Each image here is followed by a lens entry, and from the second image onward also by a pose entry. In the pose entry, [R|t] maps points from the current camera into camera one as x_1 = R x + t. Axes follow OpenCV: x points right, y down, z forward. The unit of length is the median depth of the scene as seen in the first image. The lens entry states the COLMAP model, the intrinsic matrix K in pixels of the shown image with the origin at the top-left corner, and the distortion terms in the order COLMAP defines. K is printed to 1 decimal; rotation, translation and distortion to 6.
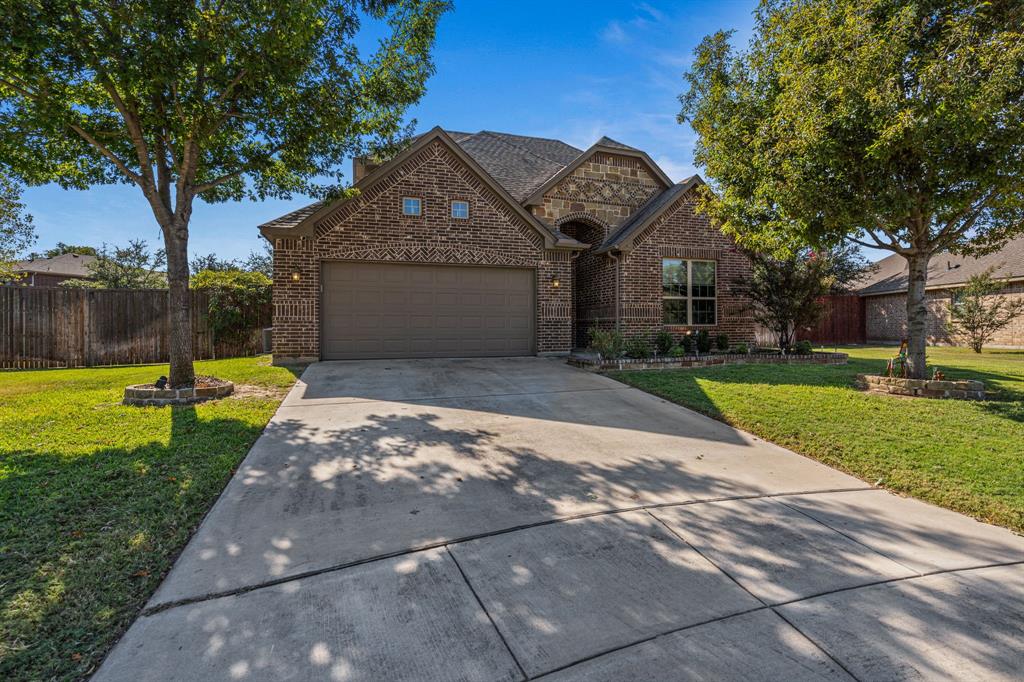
lens RADIAL K [[467.6, 0, 511.4], [0, 467.6, 335.3], [0, 0, 1]] dist [-0.001169, -0.000511]
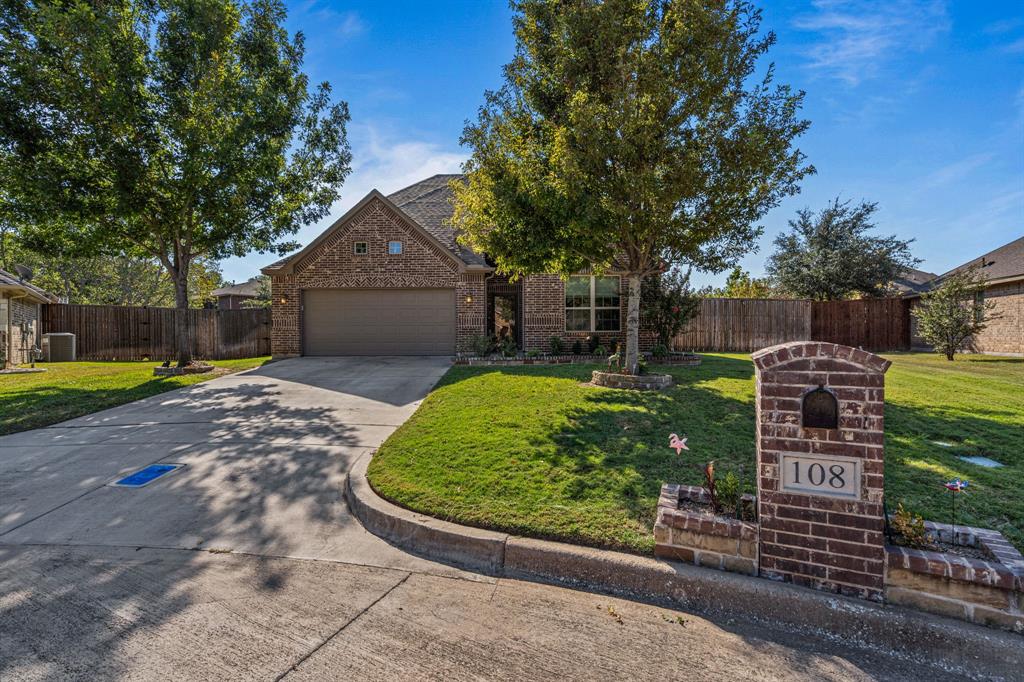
lens RADIAL K [[467.6, 0, 511.4], [0, 467.6, 335.3], [0, 0, 1]] dist [-0.001169, -0.000511]
pose [[0.950464, -0.001519, -0.310830, 0.621598], [-0.002861, 0.999903, -0.013636, 0.004794], [0.310821, 0.013850, 0.950368, -0.185123]]
